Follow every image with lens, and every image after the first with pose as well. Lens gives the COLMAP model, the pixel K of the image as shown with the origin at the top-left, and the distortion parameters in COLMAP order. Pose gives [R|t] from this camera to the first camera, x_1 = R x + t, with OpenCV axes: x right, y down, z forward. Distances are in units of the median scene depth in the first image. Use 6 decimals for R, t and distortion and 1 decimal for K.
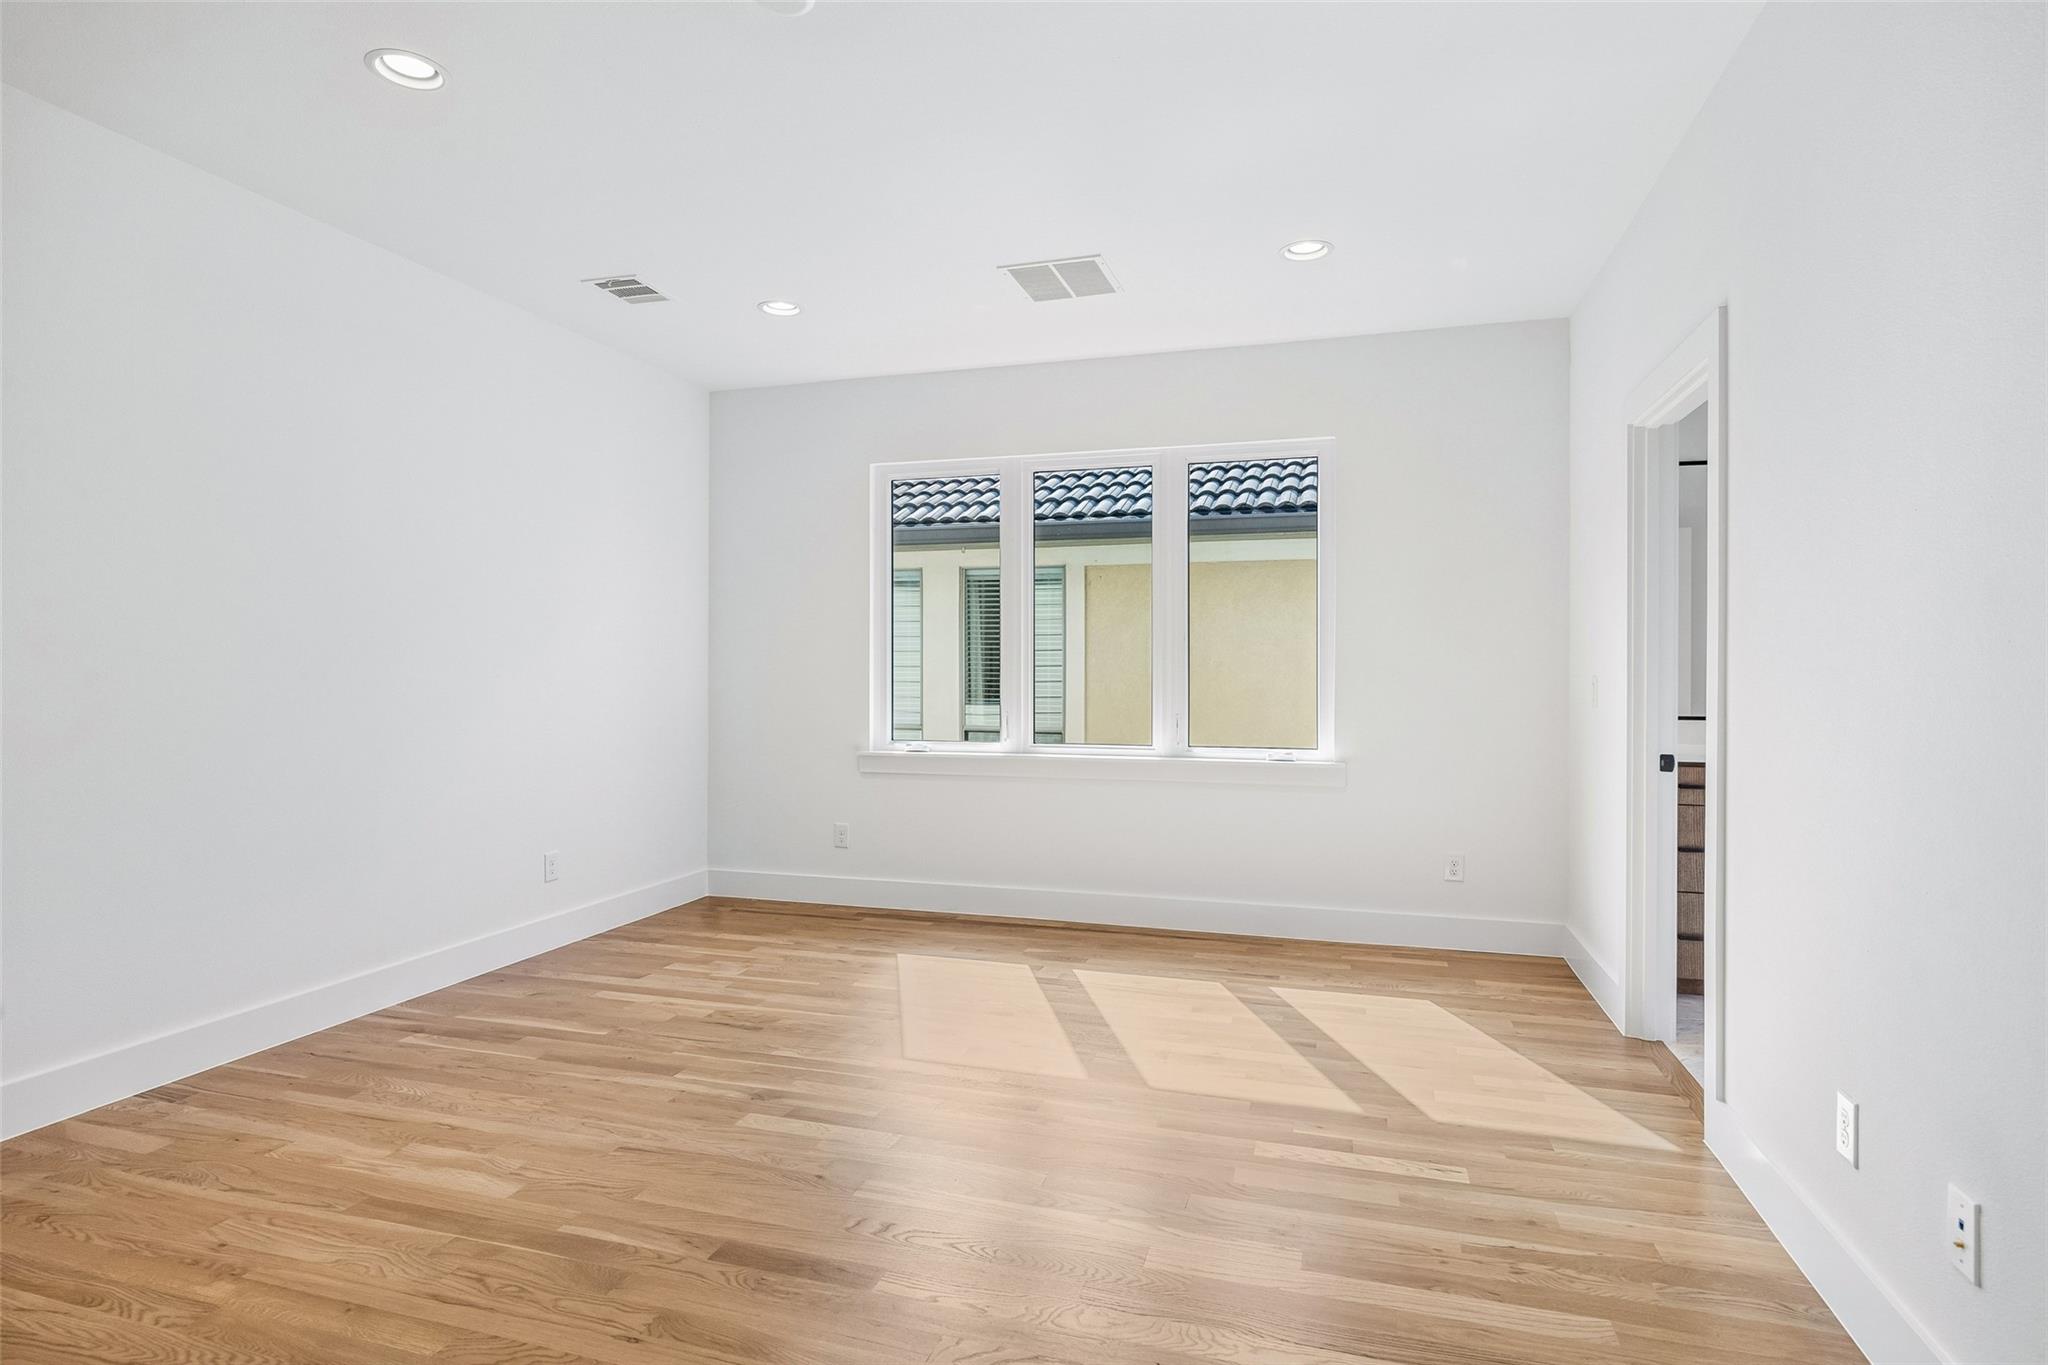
lens RADIAL K [[1096.6, 0, 1018.0], [0, 1096.6, 674.1], [0, 0, 1]] dist [0.005983, 0.000325]
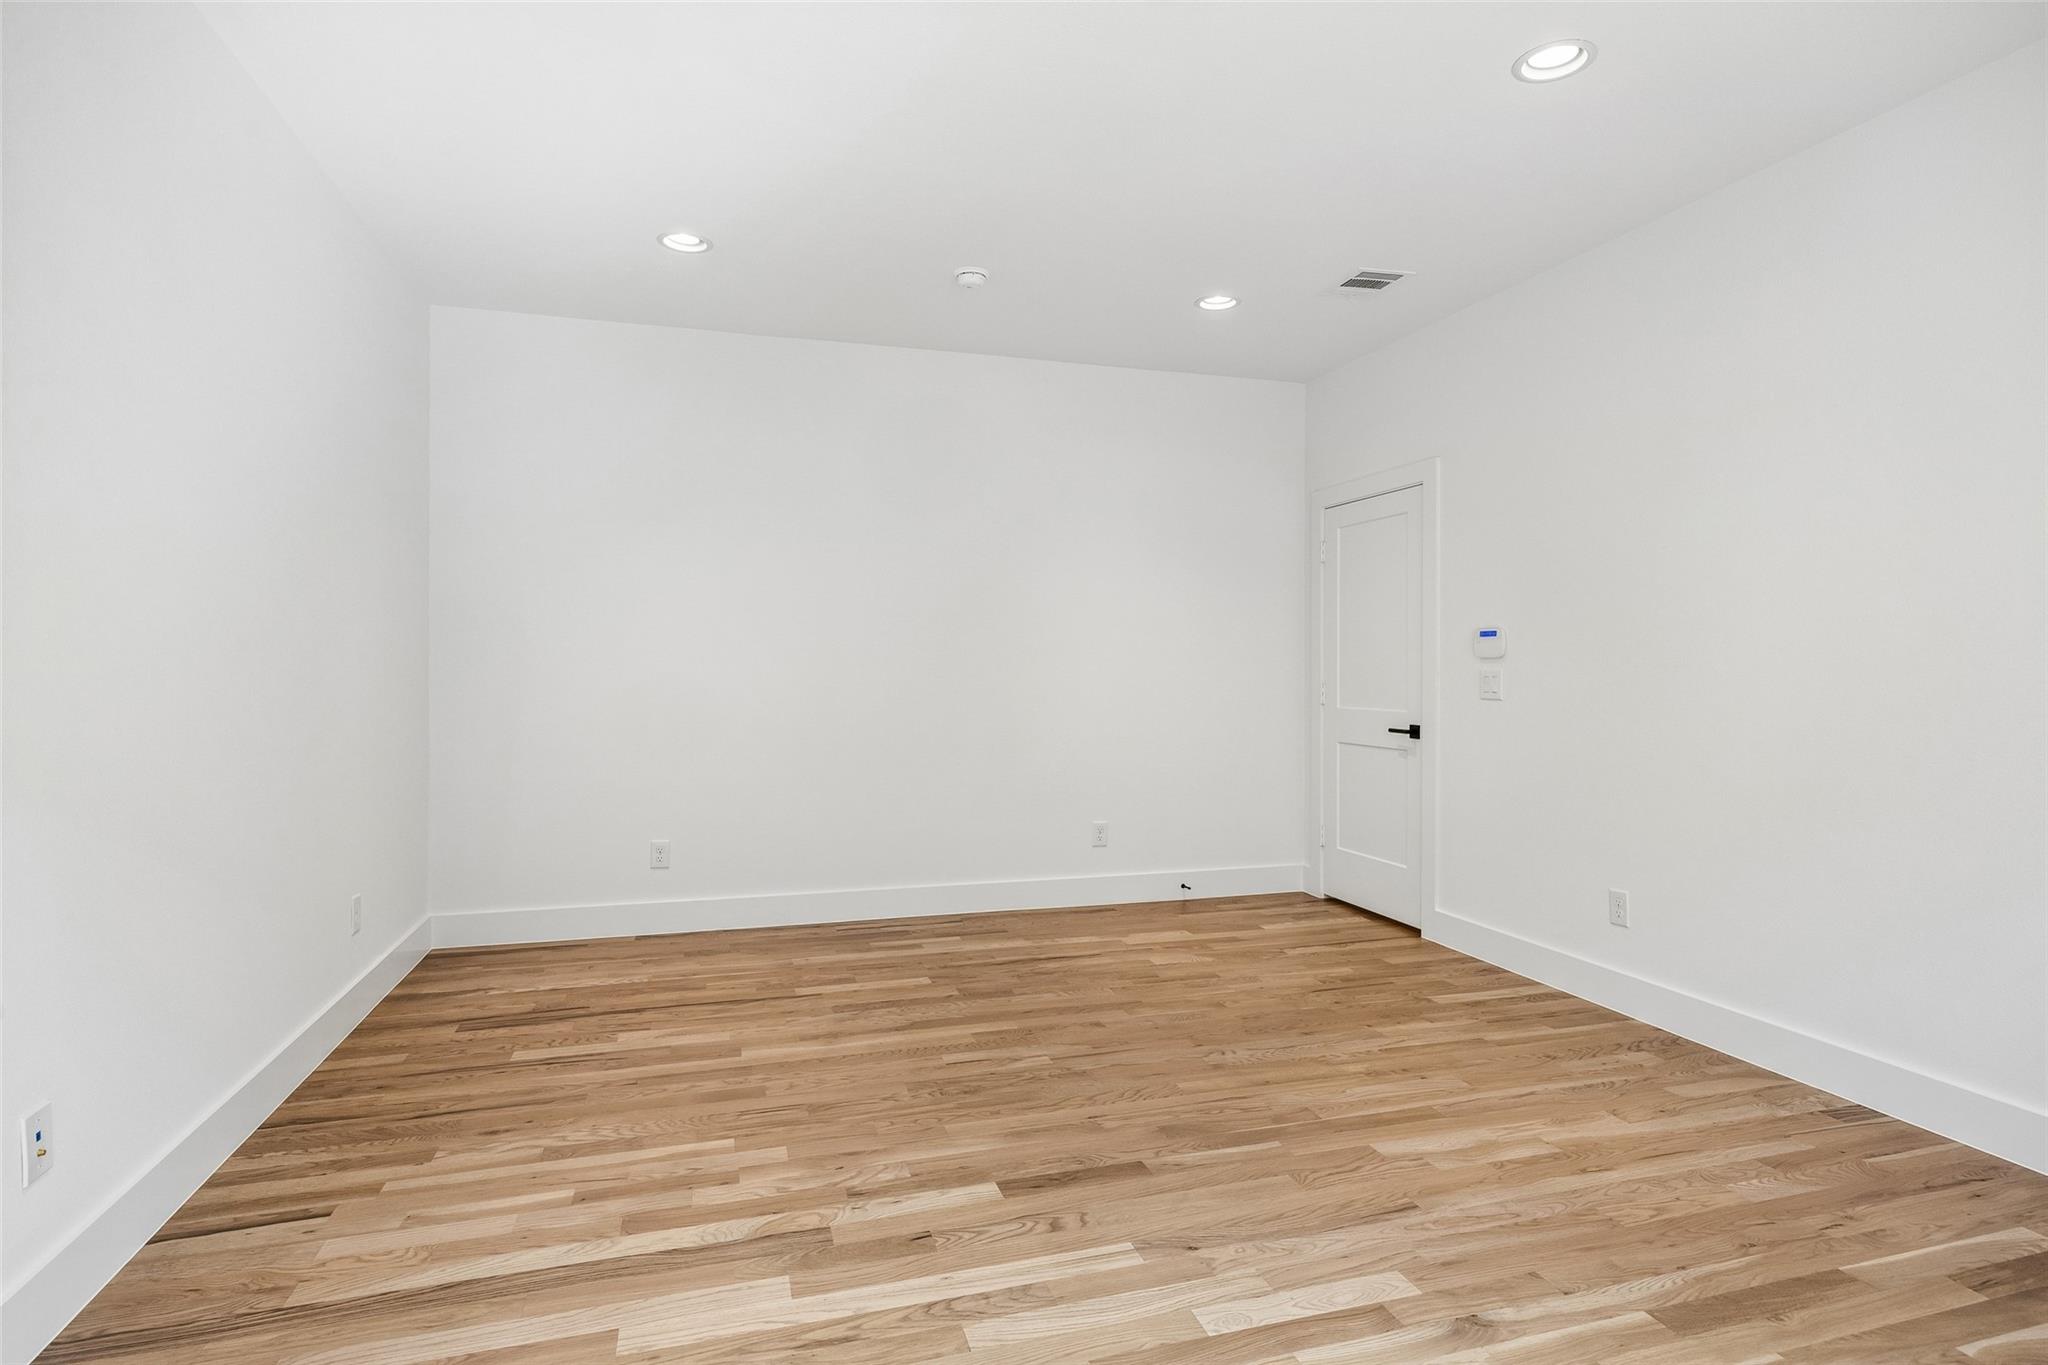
lens RADIAL K [[1096.6, 0, 1023.9], [0, 1096.6, 681.4], [0, 0, 1]] dist [0.005983, 0.000325]
pose [[-0.841902, 0.000653, -0.539630, 0.358673], [-0.004811, 0.999950, 0.008715, 0.005861], [0.539608, 0.009933, -0.841857, 1.500576]]
